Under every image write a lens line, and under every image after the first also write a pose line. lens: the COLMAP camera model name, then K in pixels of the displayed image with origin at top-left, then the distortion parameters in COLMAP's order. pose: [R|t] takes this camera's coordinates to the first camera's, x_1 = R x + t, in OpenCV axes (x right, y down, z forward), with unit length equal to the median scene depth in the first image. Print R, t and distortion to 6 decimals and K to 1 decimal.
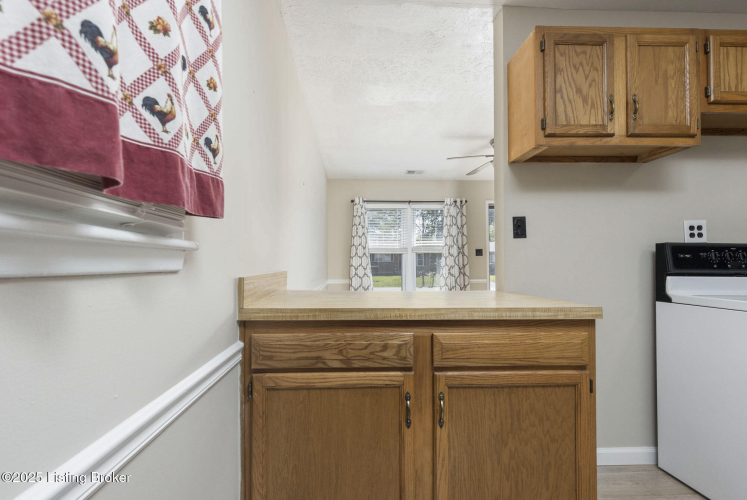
lens RADIAL K [[348.1, 0, 369.5], [0, 348.1, 257.2], [0, 0, 1]] dist [0.012361, -0.001486]
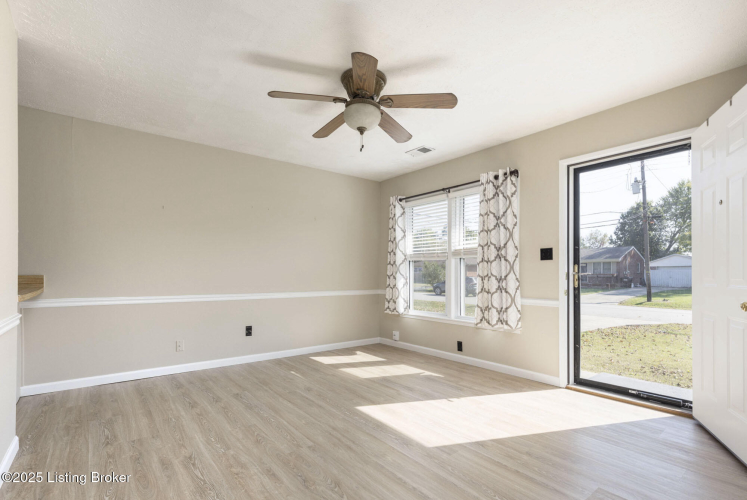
lens RADIAL K [[348.1, 0, 371.7], [0, 348.1, 273.1], [0, 0, 1]] dist [0.012361, -0.001486]
pose [[0.586302, 0.004040, -0.810083, 0.639052], [0.007646, 0.999915, 0.010520, 0.009678], [0.810056, -0.012362, 0.586222, 0.440498]]
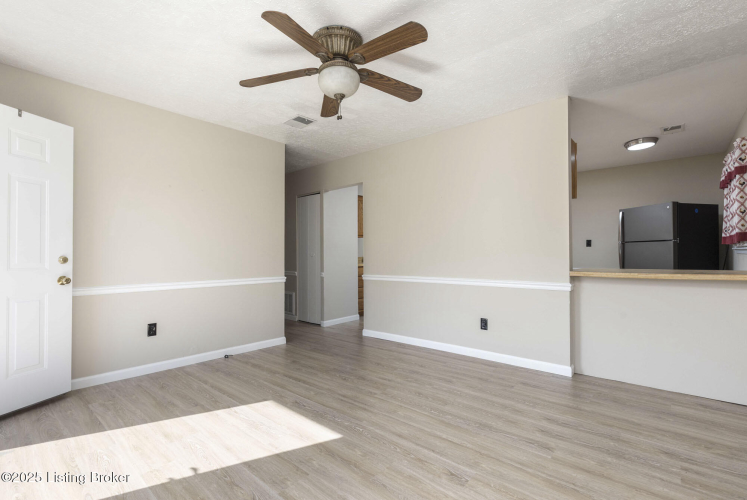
lens RADIAL K [[348.1, 0, 366.0], [0, 348.1, 252.2], [0, 0, 1]] dist [0.012361, -0.001486]
pose [[-0.705015, 0.013933, 0.709056, -0.033972], [-0.001783, 0.999769, -0.021418, 0.017909], [-0.709190, -0.016364, -0.704827, 0.950726]]
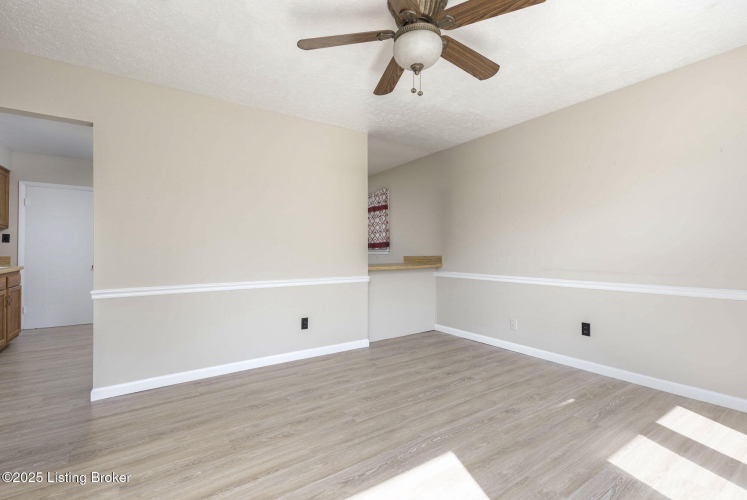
lens RADIAL K [[348.1, 0, 373.6], [0, 348.1, 252.7], [0, 0, 1]] dist [0.012361, -0.001486]
pose [[-0.849132, 0.007334, -0.528130, 0.484463], [0.015274, 0.999826, -0.010672, 0.014326], [0.527960, -0.017129, -0.849096, 0.957043]]
